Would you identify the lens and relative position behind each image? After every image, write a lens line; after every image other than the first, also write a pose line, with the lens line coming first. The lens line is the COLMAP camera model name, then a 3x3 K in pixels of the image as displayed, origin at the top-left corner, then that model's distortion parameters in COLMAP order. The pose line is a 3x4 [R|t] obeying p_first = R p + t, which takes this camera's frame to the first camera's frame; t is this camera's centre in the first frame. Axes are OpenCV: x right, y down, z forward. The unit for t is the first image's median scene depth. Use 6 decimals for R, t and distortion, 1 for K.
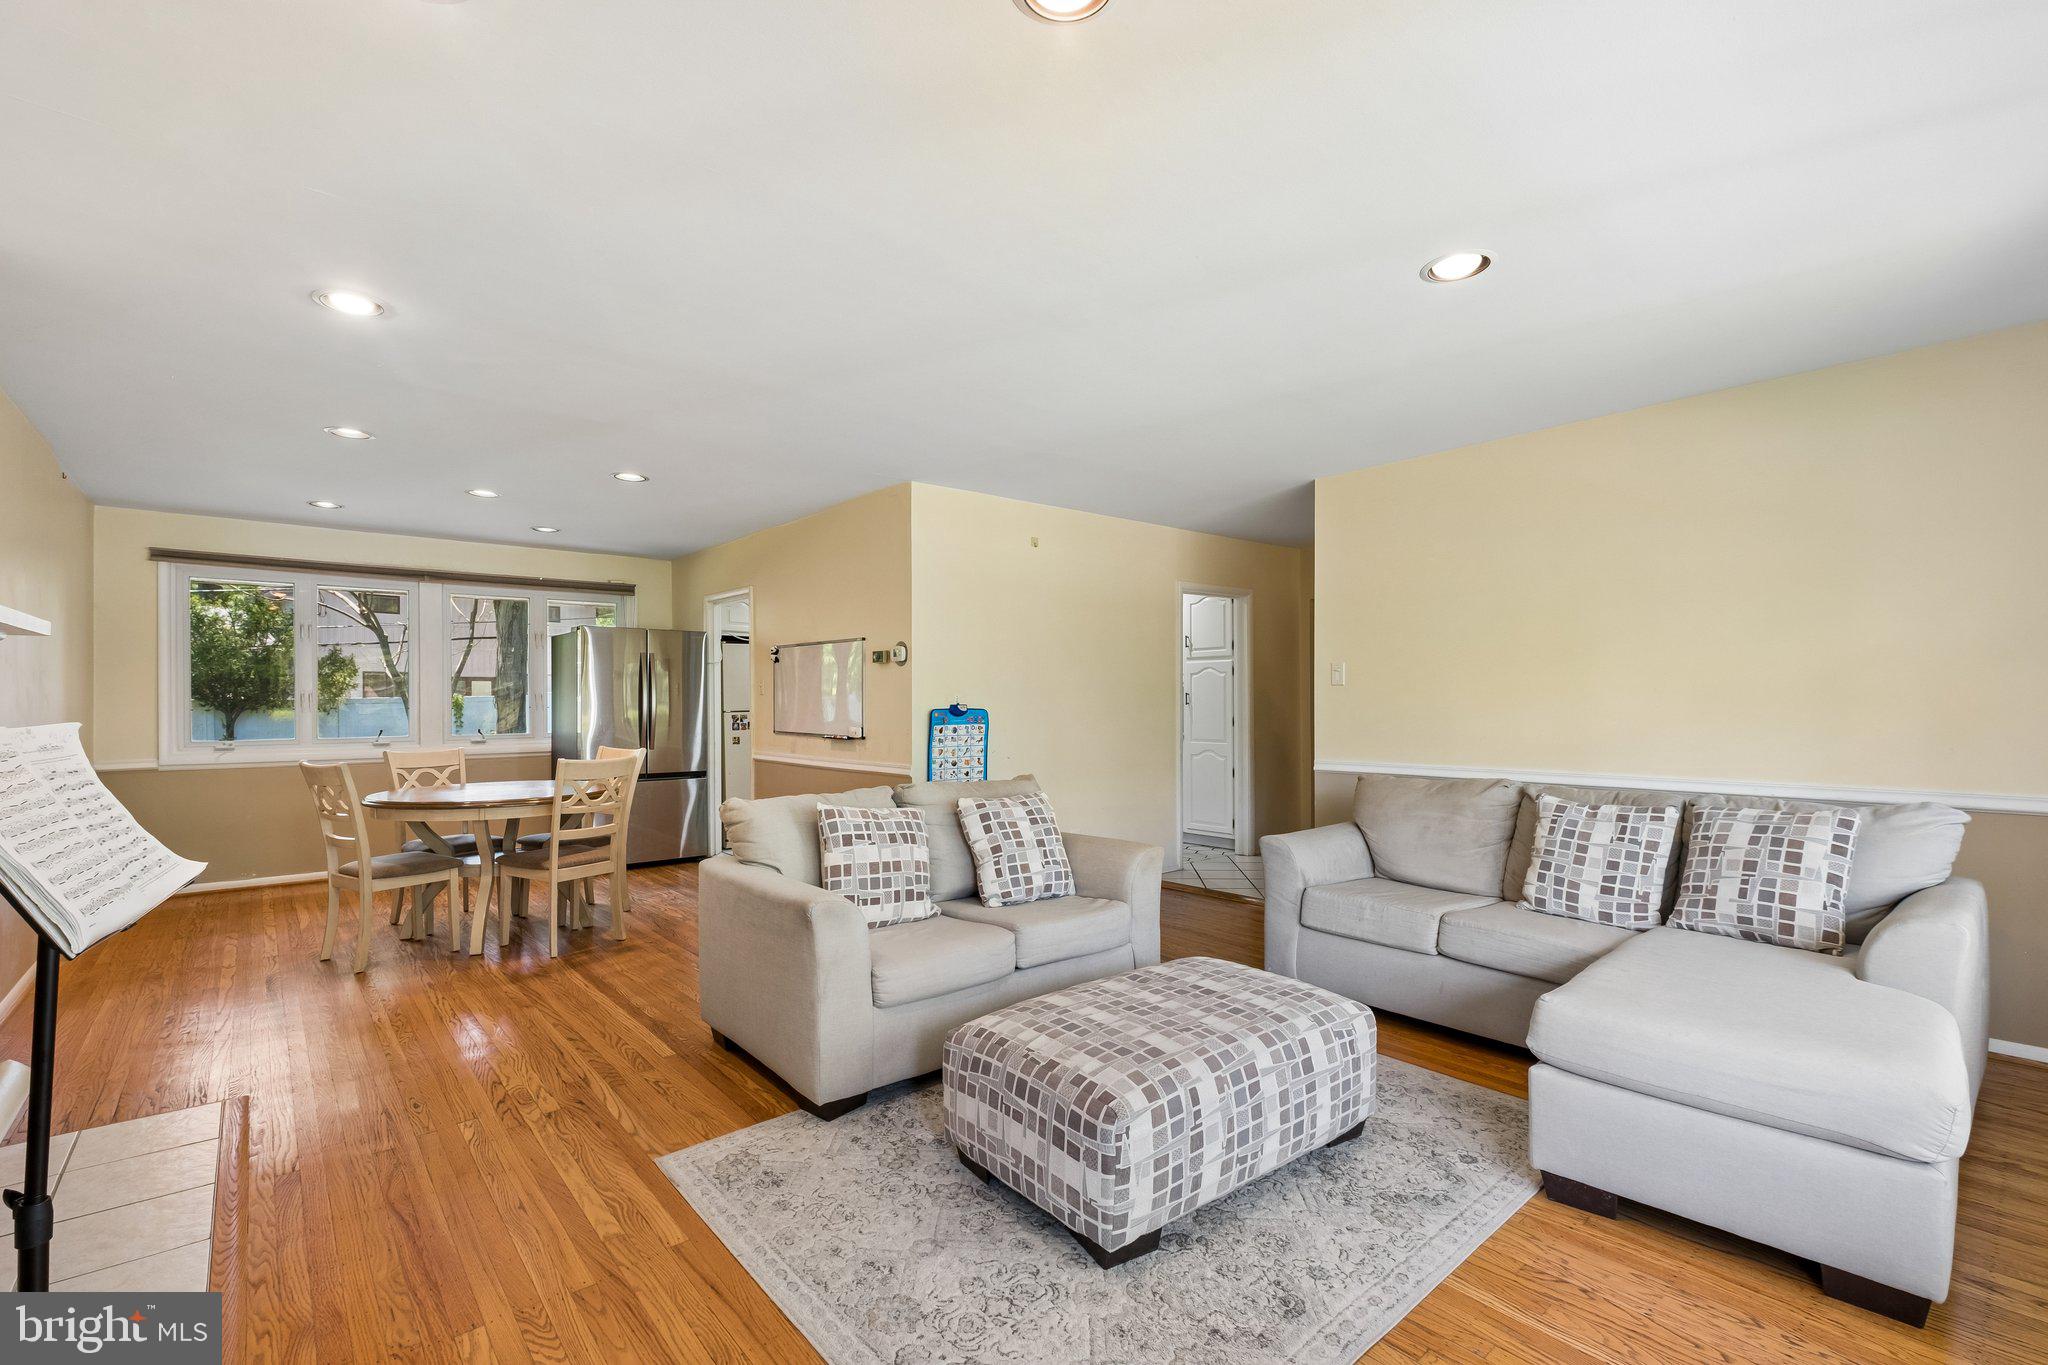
lens RADIAL K [[905.0, 0, 980.8], [0, 905.0, 705.1], [0, 0, 1]] dist [-0.001711, 0.000322]
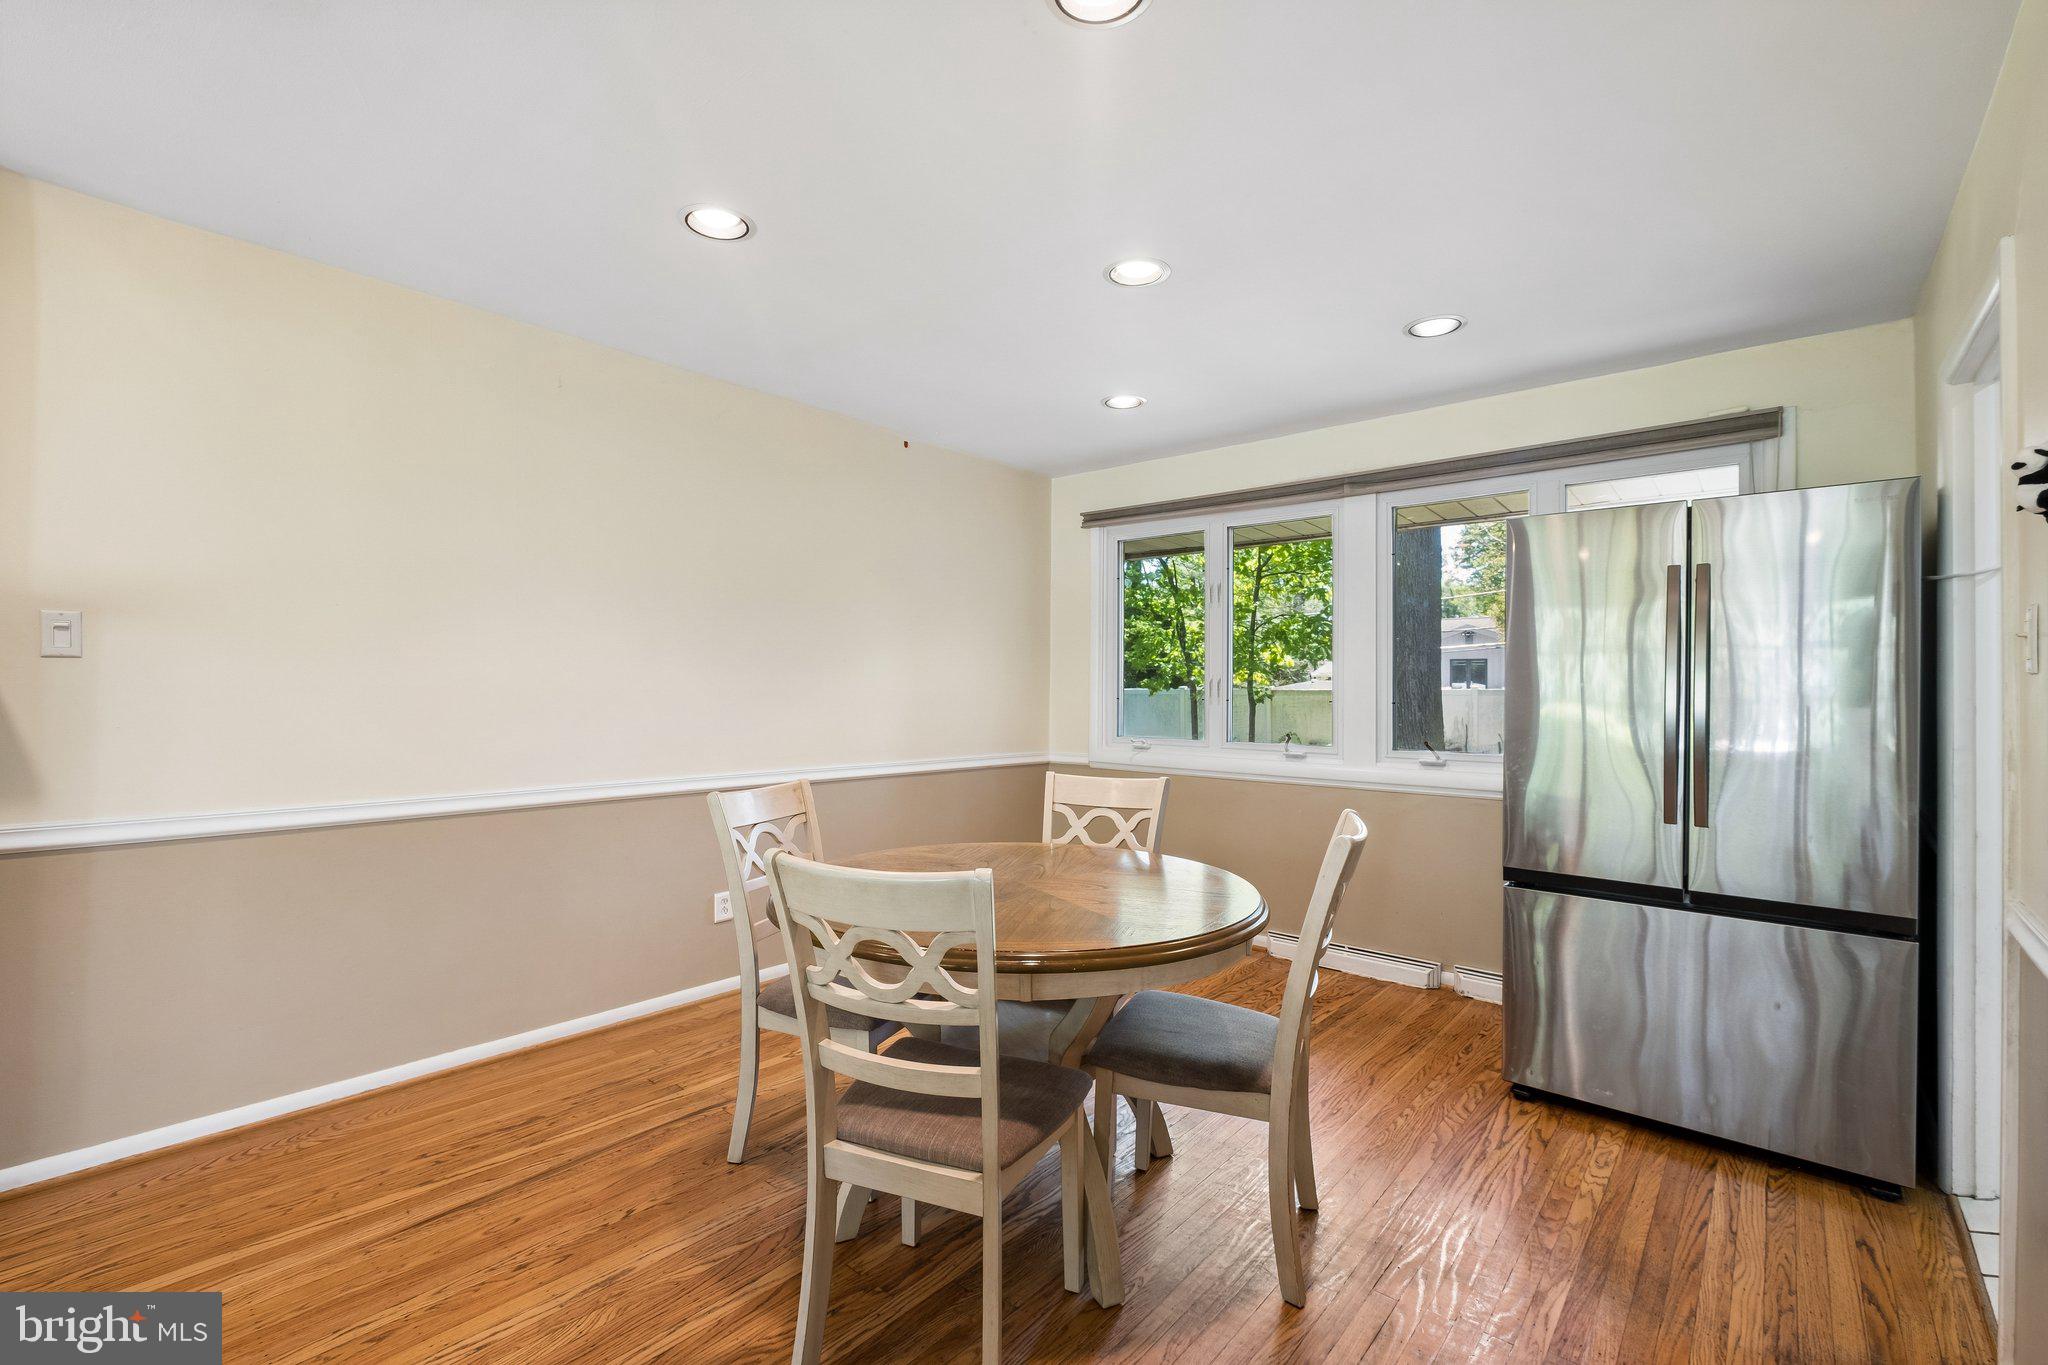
lens RADIAL K [[905.0, 0, 1027.2], [0, 905.0, 691.7], [0, 0, 1]] dist [-0.001711, 0.000322]
pose [[0.195696, 0.008848, -0.980625, -0.107085], [-0.013938, 0.999883, 0.006241, -0.008655], [0.980565, 0.012446, 0.195797, 1.218523]]
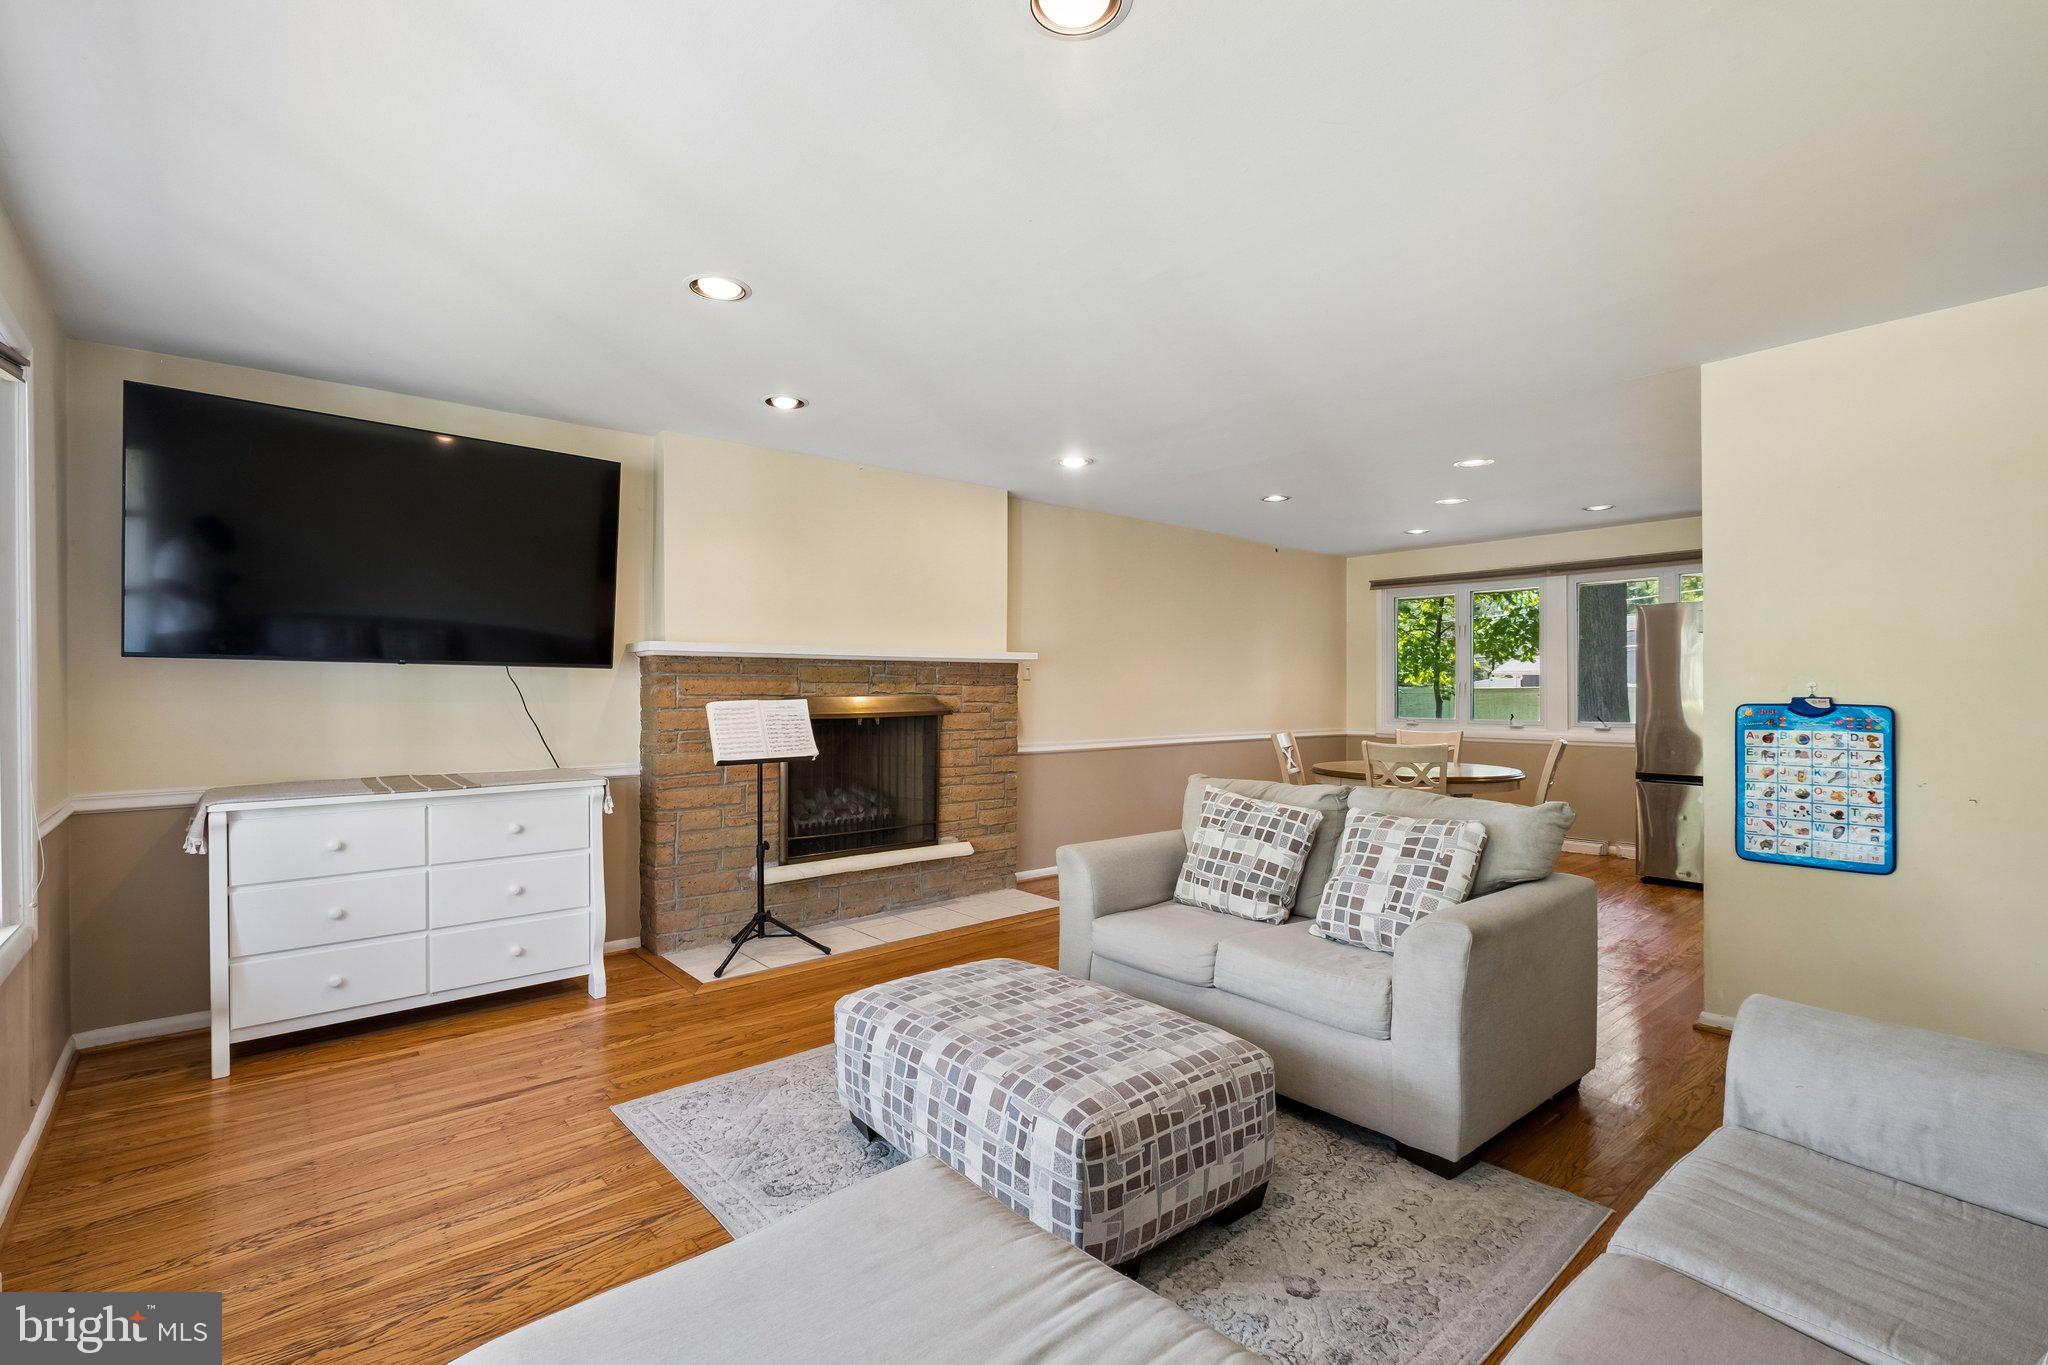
lens RADIAL K [[905.0, 0, 1027.1], [0, 905.0, 690.9], [0, 0, 1]] dist [-0.001711, 0.000322]
pose [[0.034463, 0.005088, -0.999393, 0.776549], [-0.002948, 0.999983, 0.004989, -0.008831], [0.999402, 0.002775, 0.034478, 0.637780]]
